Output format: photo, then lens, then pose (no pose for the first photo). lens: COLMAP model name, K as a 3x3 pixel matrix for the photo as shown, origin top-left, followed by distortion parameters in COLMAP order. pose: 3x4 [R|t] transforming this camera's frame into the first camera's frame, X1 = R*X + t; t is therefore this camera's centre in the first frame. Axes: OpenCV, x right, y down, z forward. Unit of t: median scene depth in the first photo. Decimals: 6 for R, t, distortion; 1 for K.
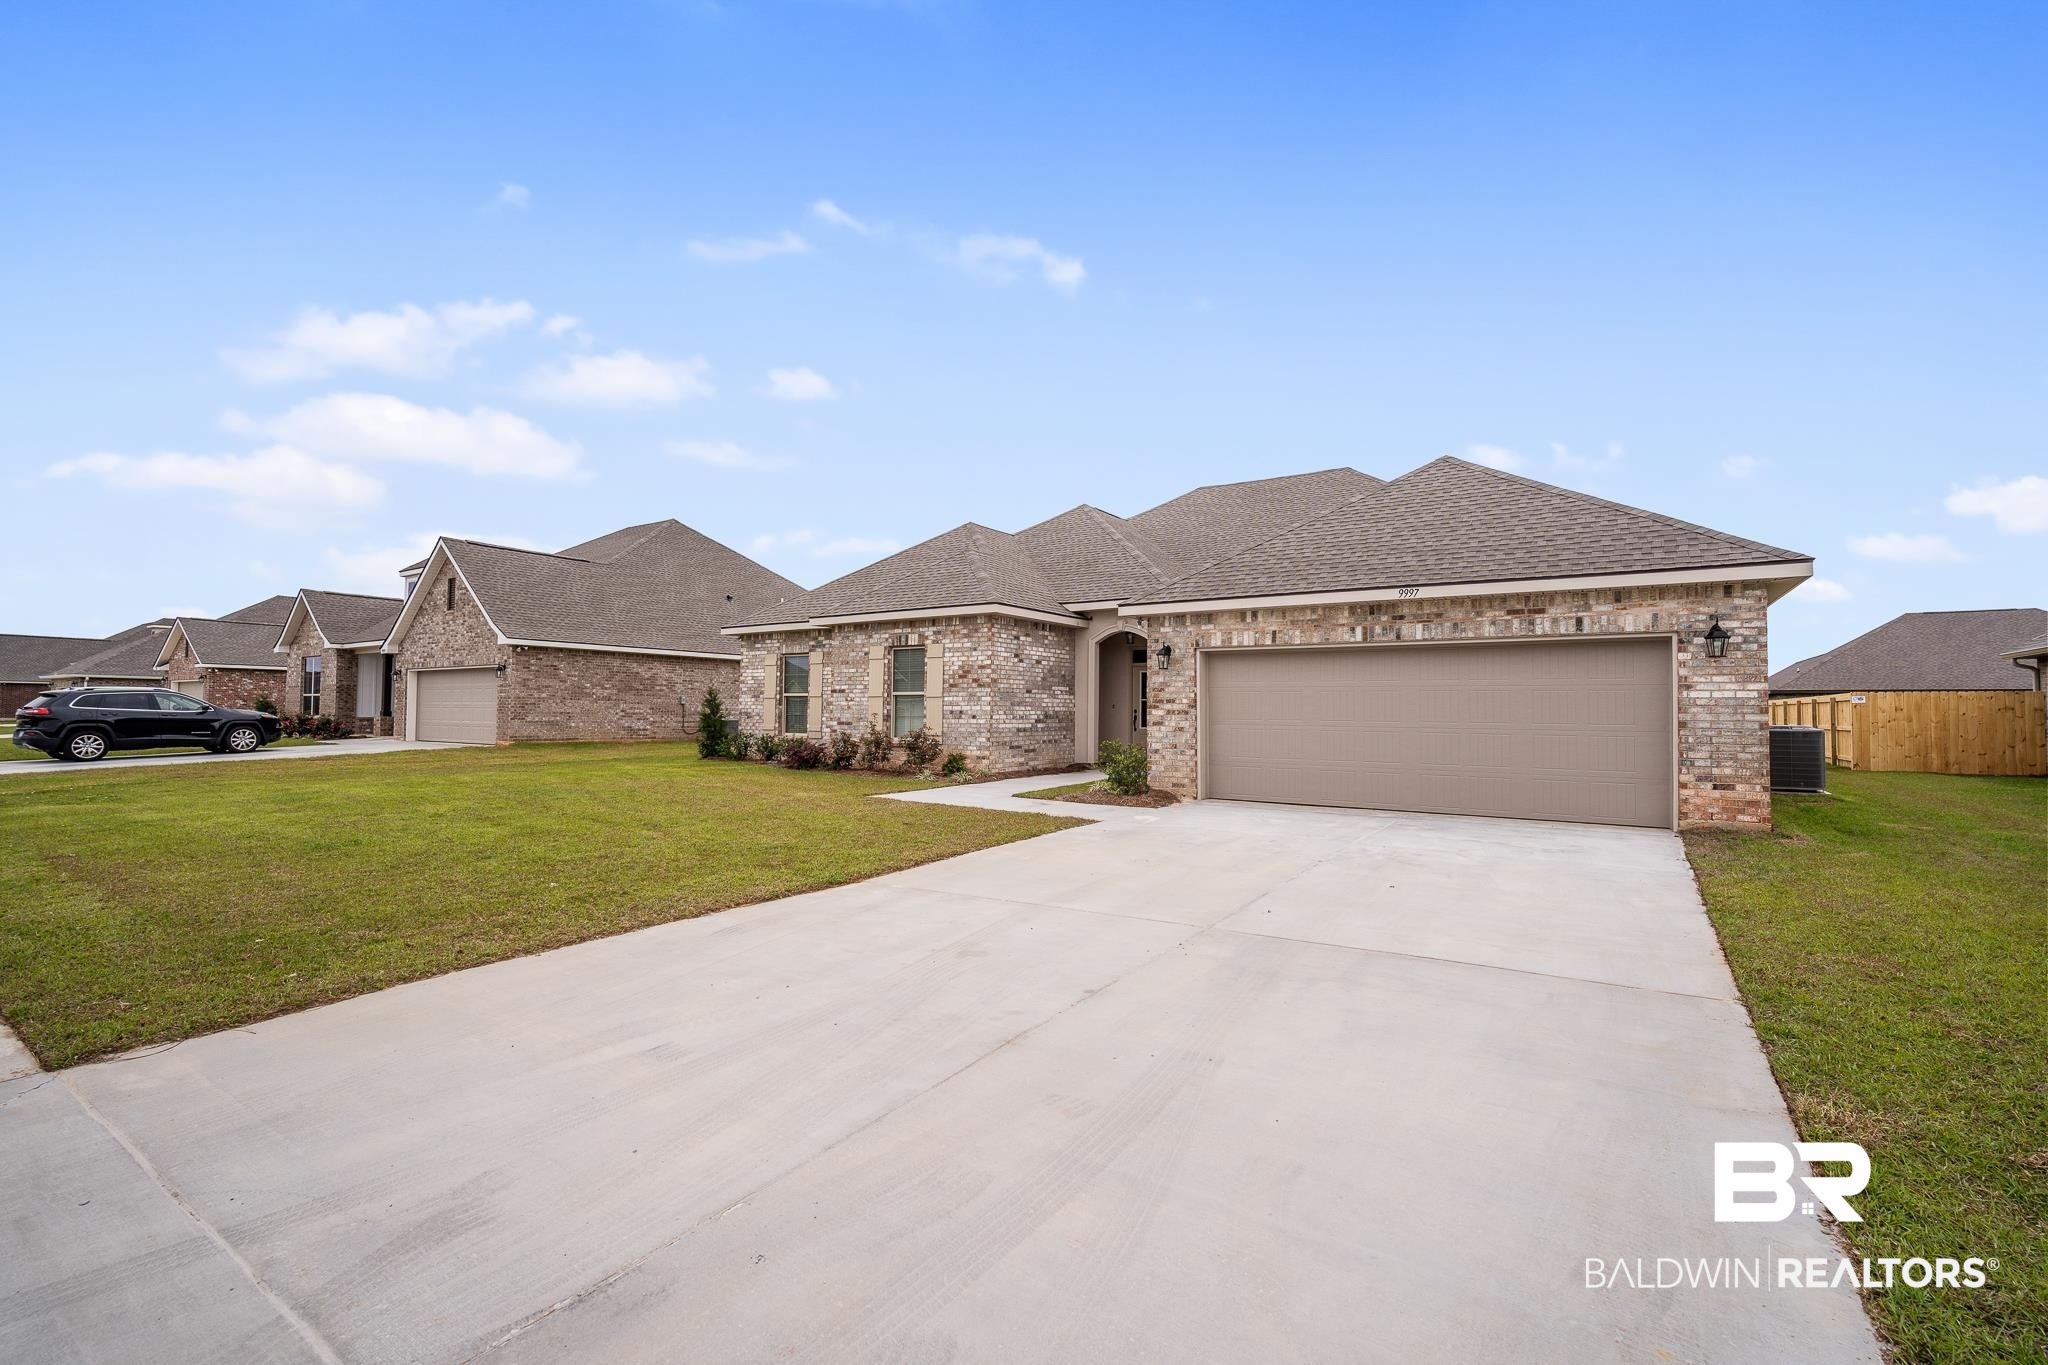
lens RADIAL K [[905.7, 0, 1028.8], [0, 905.7, 695.0], [0, 0, 1]] dist [-0.009995, 0.001633]
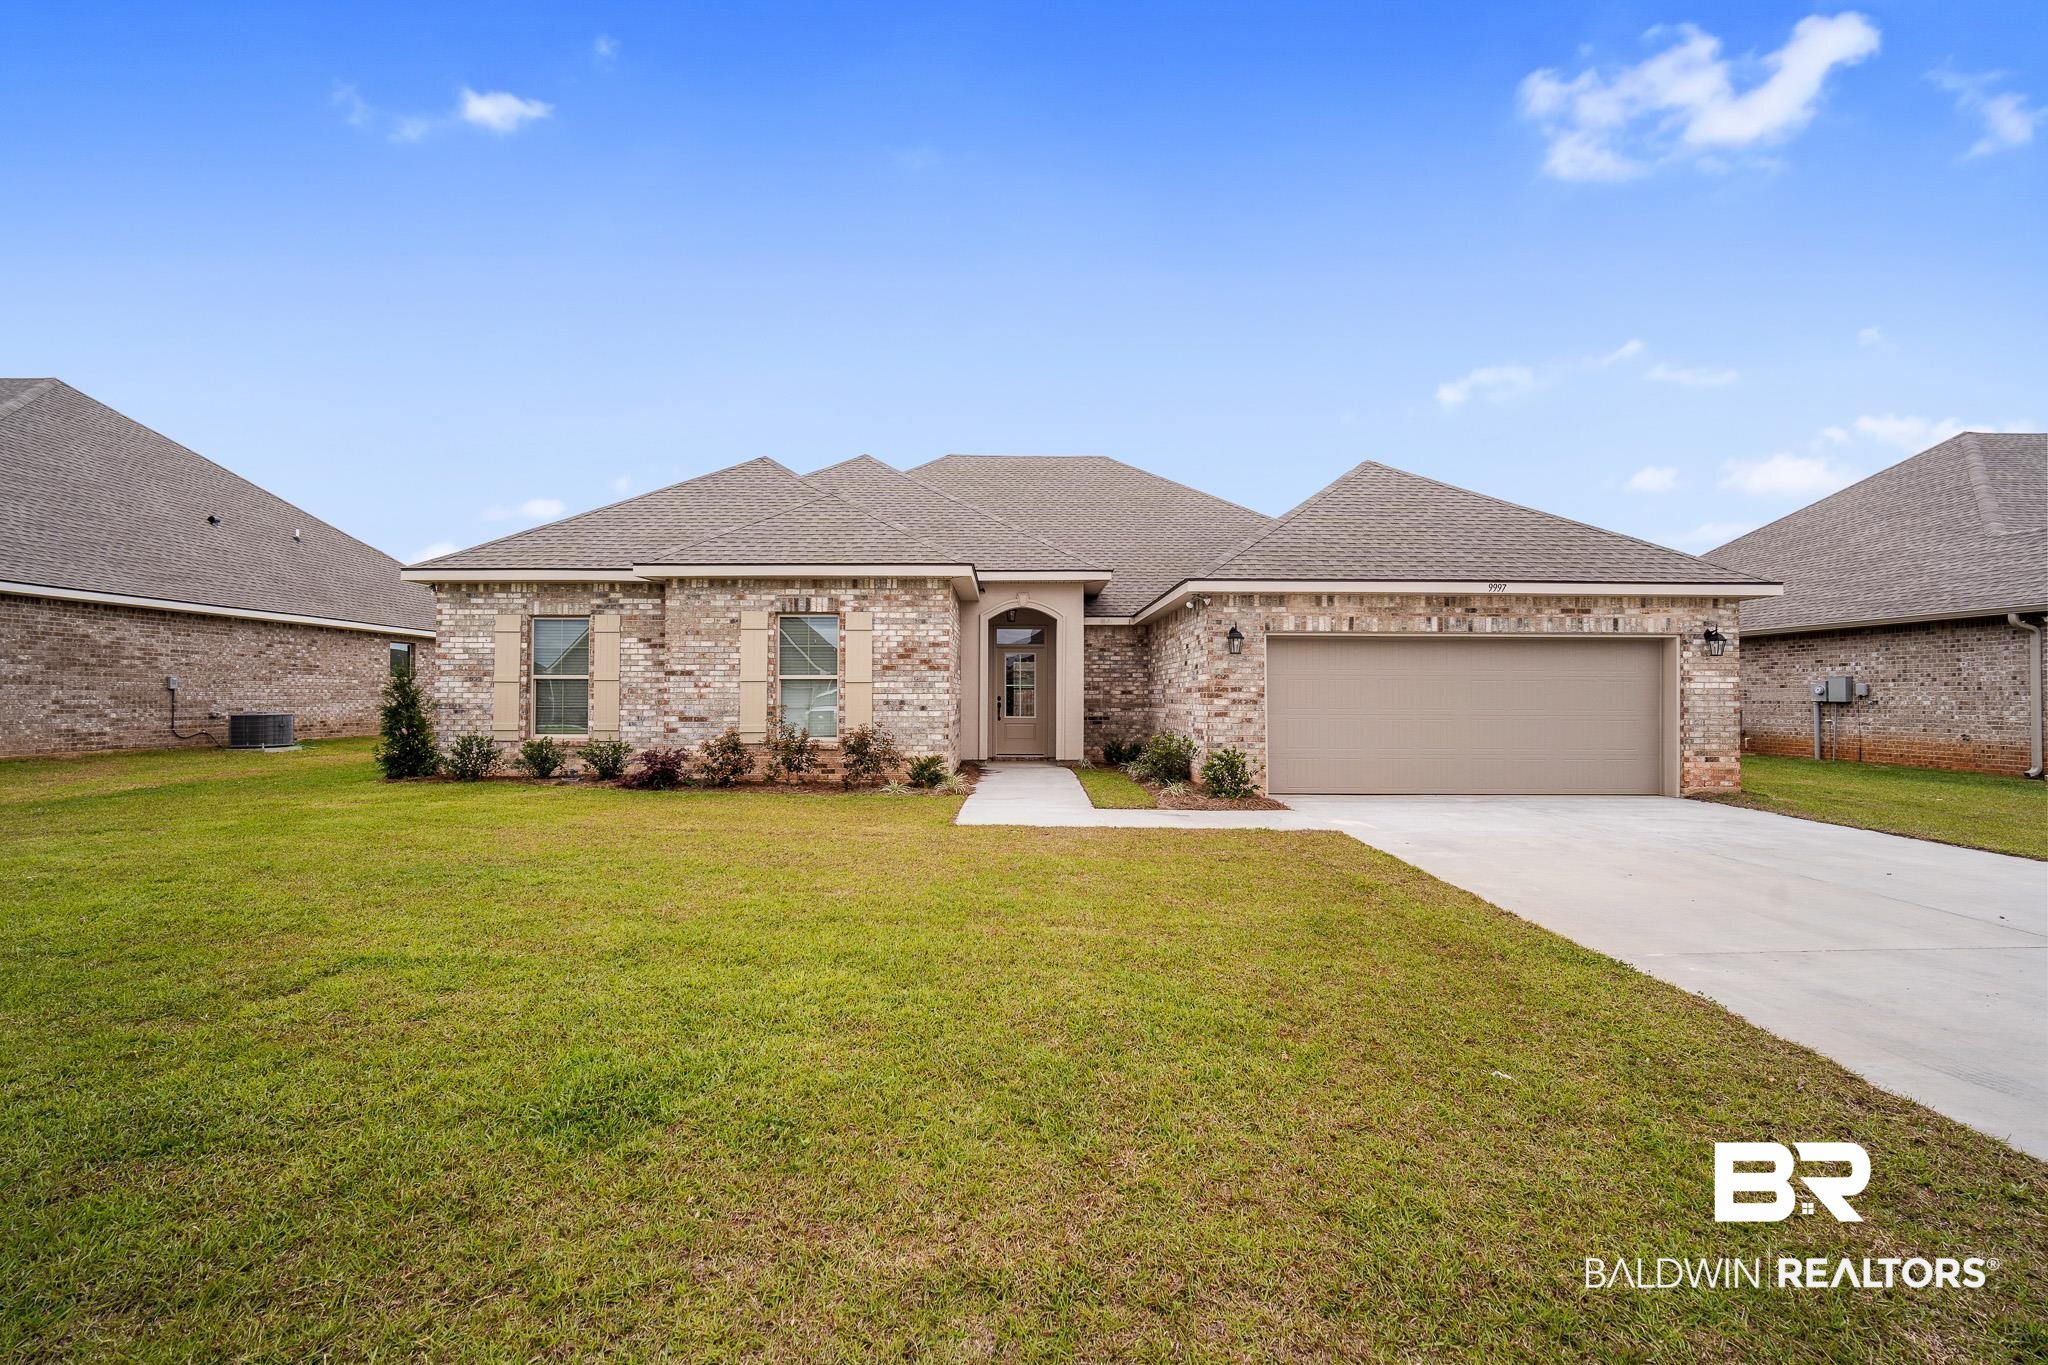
lens RADIAL K [[905.7, 0, 1028.8], [0, 905.7, 695.0], [0, 0, 1]] dist [-0.009995, 0.001633]
pose [[0.820889, -0.004374, 0.571071, -0.529114], [-0.007154, 0.999813, 0.017941, -0.002432], [-0.571043, -0.018813, 0.820705, 0.375962]]
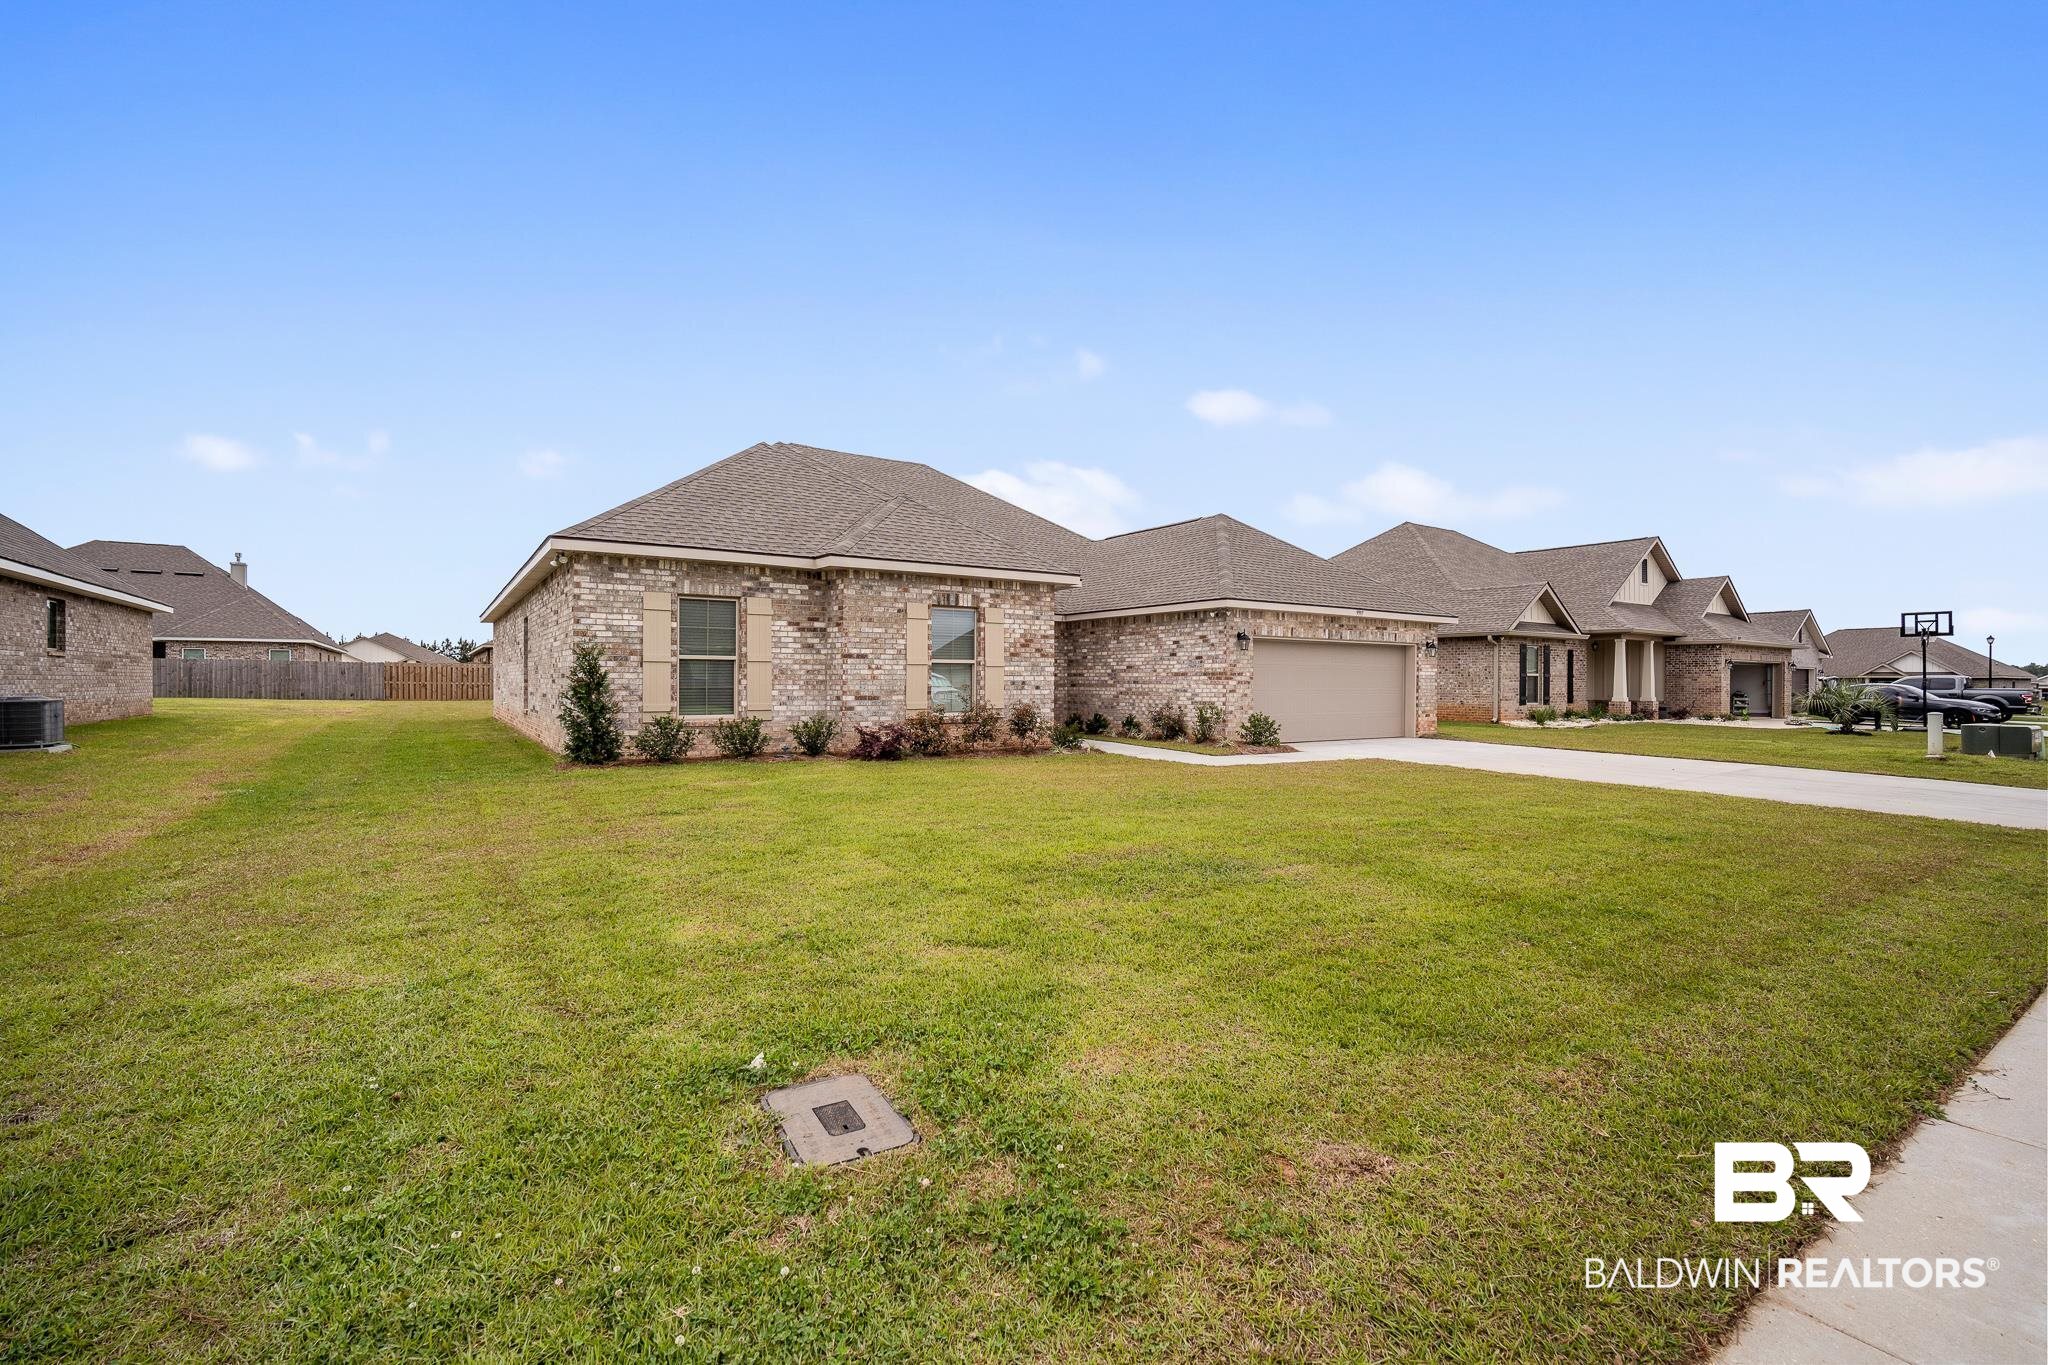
lens RADIAL K [[896.0, 0, 1059.6], [0, 896.0, 688.9], [0, 0, 1]] dist [-0.010668, -0.000003]
pose [[0.355486, -0.014745, 0.934565, -1.167905], [-0.020080, 0.999524, 0.023407, 0.003069], [-0.934466, -0.027087, 0.355021, 0.778683]]
